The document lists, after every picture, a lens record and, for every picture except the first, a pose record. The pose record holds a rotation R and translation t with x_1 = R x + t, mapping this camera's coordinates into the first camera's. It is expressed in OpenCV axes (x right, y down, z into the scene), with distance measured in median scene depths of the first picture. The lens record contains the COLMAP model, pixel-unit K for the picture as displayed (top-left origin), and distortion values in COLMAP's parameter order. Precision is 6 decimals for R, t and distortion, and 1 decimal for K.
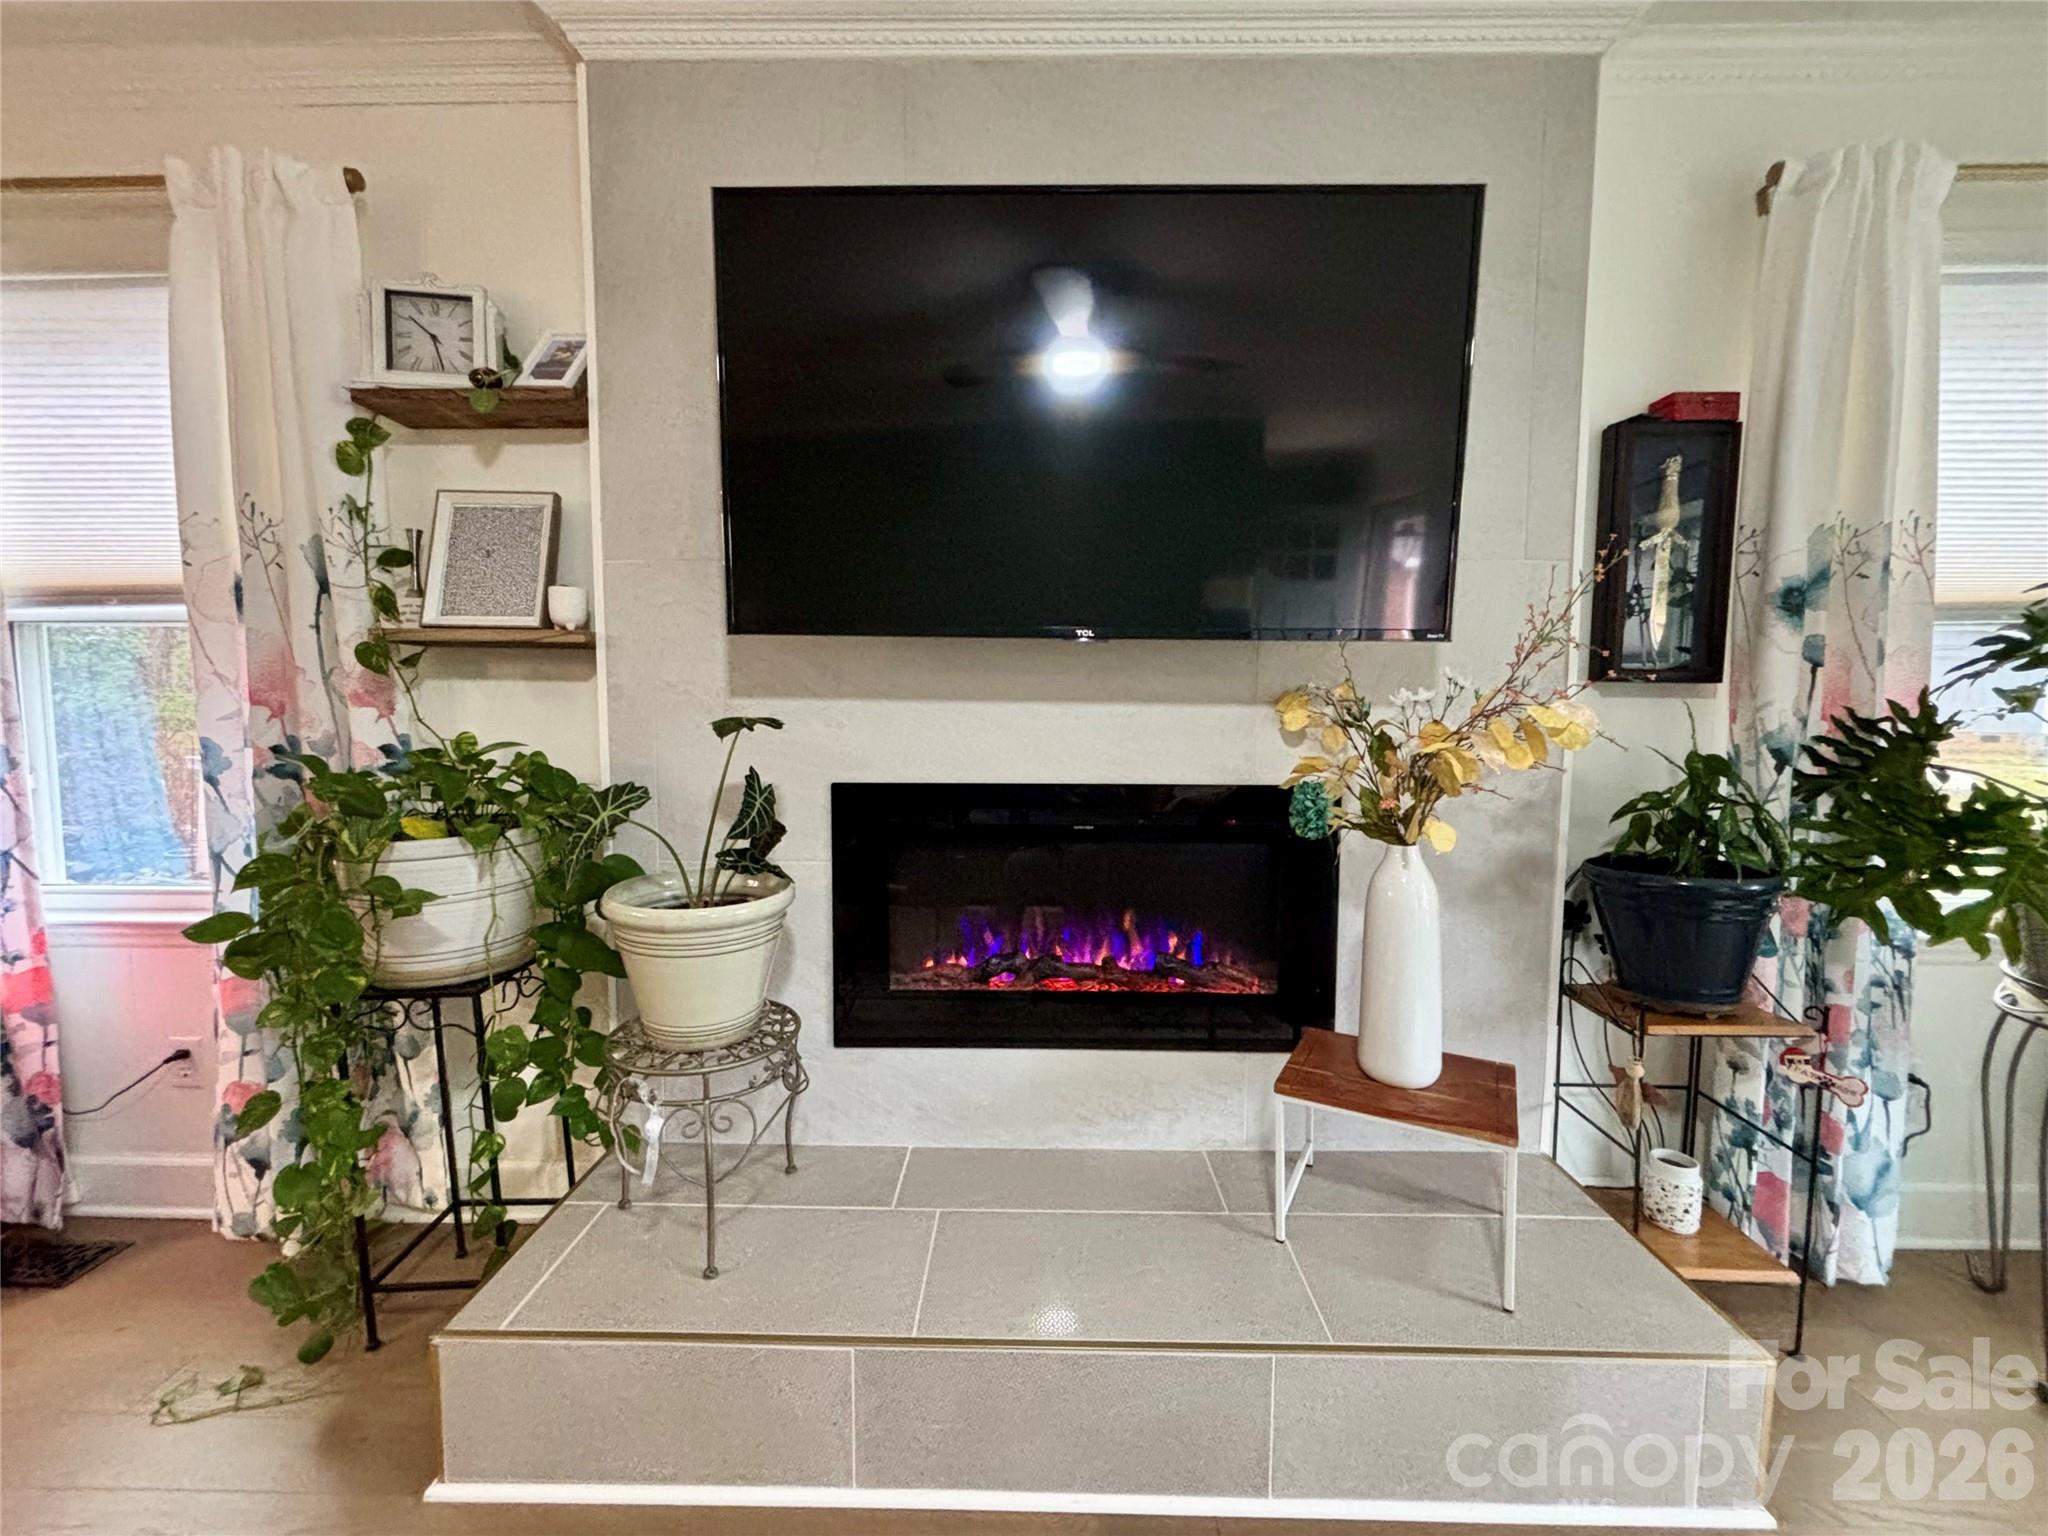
lens RADIAL K [[840.2, 0, 1024.0], [0, 840.2, 768.0], [0, 0, 1]] dist [-0.007182, -0.000200]
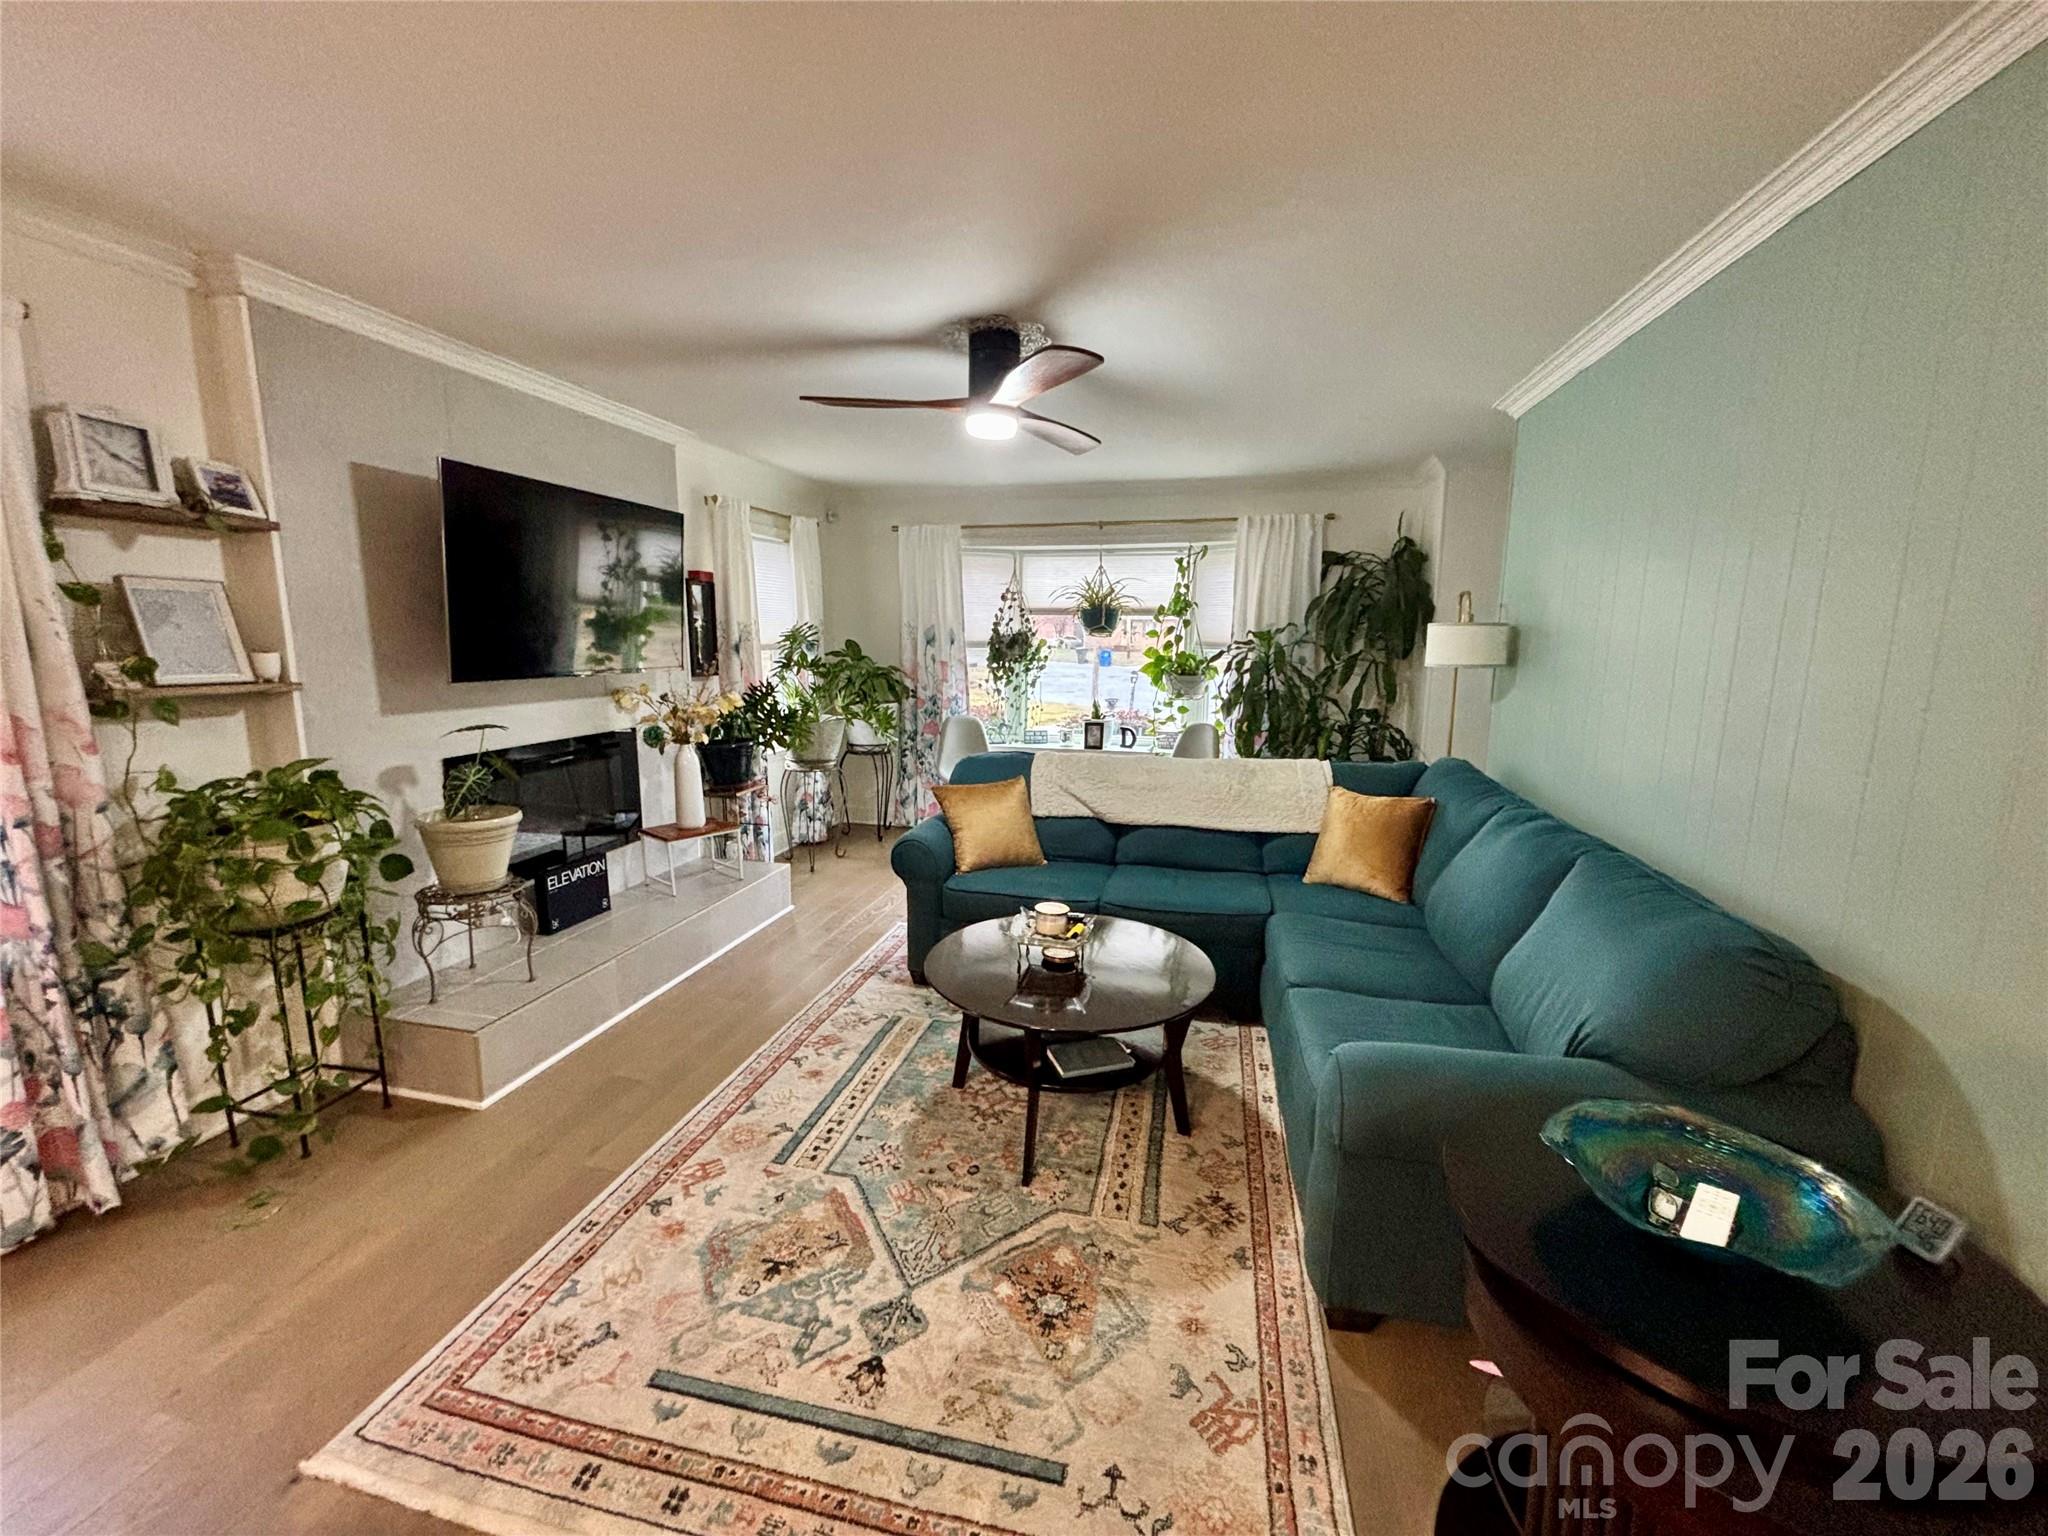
lens RADIAL K [[821.4, 0, 1024.0], [0, 821.4, 768.0], [0, 0, 1]] dist [0.084018, -0.000009]
pose [[0.201778, -0.163988, 0.965605, -1.789451], [0.070906, 0.985743, 0.152591, -0.156407], [-0.976861, 0.037678, 0.210529, -0.606788]]
